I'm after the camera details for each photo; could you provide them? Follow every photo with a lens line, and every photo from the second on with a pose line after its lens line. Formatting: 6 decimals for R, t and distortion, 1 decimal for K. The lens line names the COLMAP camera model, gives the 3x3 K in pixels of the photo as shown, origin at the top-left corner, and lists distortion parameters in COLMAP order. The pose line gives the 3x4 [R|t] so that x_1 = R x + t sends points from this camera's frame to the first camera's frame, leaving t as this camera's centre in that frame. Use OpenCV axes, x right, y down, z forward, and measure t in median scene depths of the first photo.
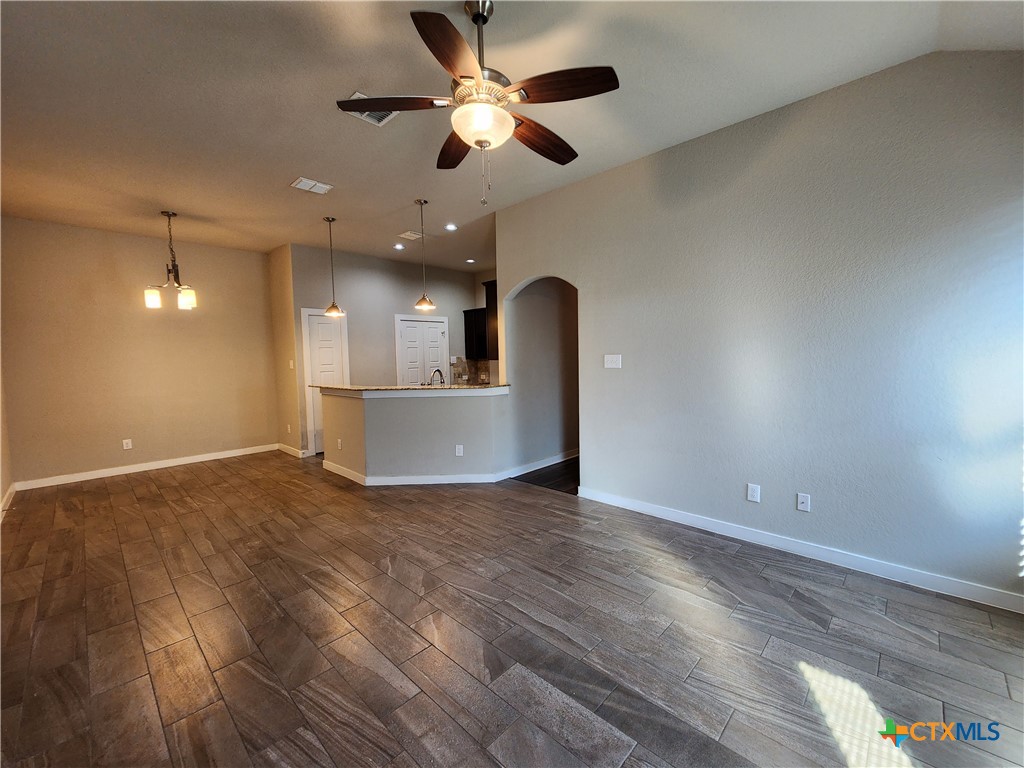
lens RADIAL K [[416.9, 0, 521.9], [0, 416.9, 378.8], [0, 0, 1]] dist [0.002870, -0.002235]
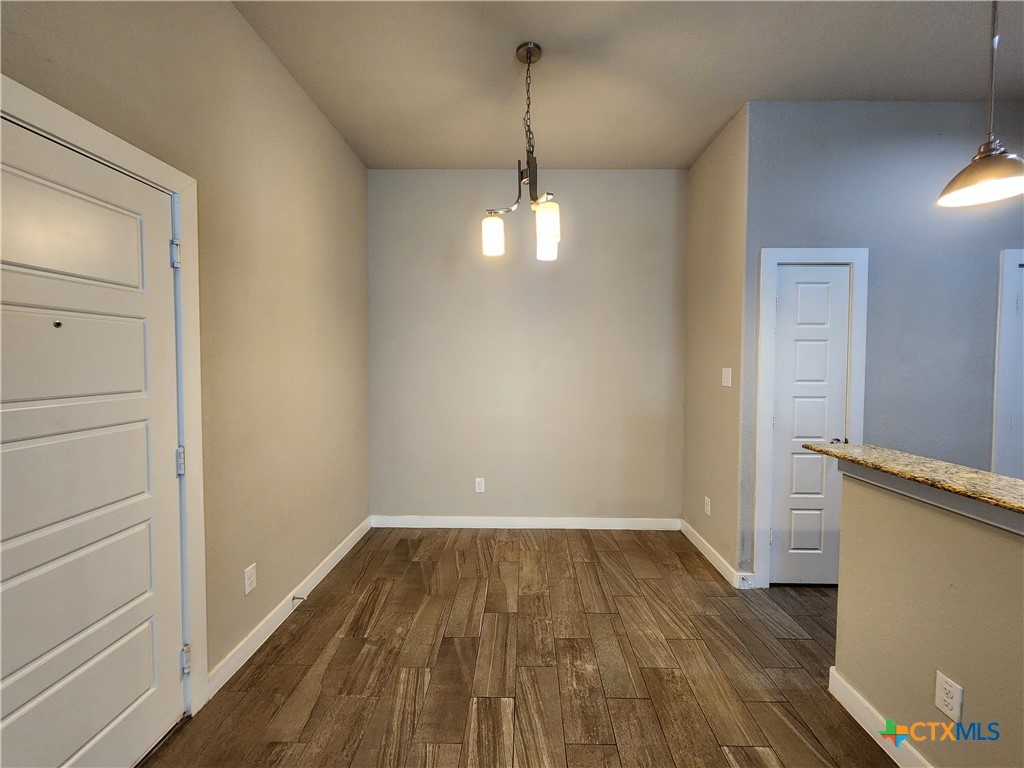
lens RADIAL K [[416.9, 0, 519.9], [0, 416.9, 373.8], [0, 0, 1]] dist [0.002870, -0.002235]
pose [[0.672875, 0.047047, -0.738259, -0.789845], [-0.061294, 0.998090, 0.007740, -0.058736], [0.737212, 0.040042, 0.674473, 1.116740]]
